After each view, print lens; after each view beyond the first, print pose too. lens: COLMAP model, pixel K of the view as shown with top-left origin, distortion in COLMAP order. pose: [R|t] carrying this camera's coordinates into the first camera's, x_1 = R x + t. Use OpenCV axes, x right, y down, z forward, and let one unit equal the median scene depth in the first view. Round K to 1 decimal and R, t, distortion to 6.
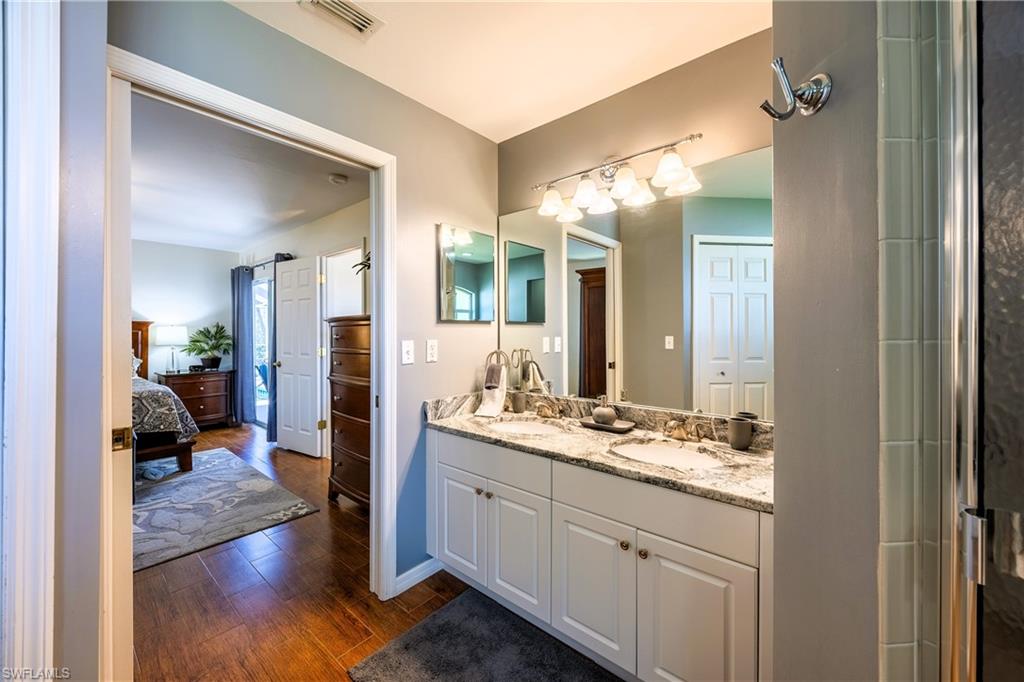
lens RADIAL K [[399.9, 0, 507.6], [0, 399.9, 333.8], [0, 0, 1]] dist [-0.003753, 0.000109]
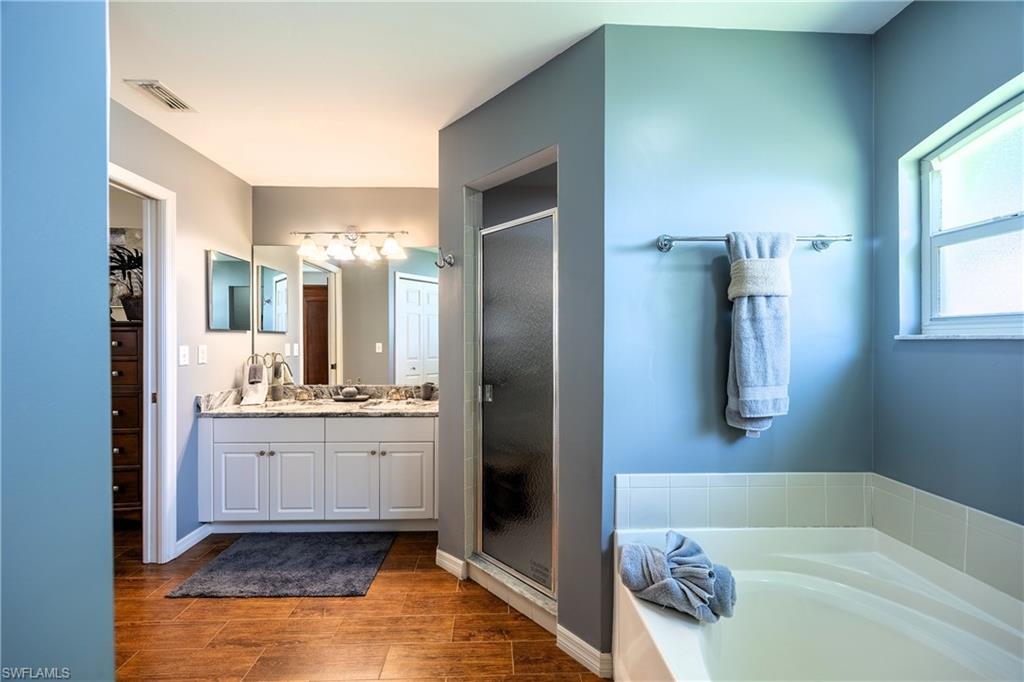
lens RADIAL K [[399.9, 0, 506.7], [0, 399.9, 344.4], [0, 0, 1]] dist [-0.003753, 0.000109]
pose [[0.741082, -0.002569, 0.671409, -0.325129], [-0.000906, 0.999988, 0.004826, 0.005346], [-0.671413, -0.004185, 0.741071, -0.528640]]
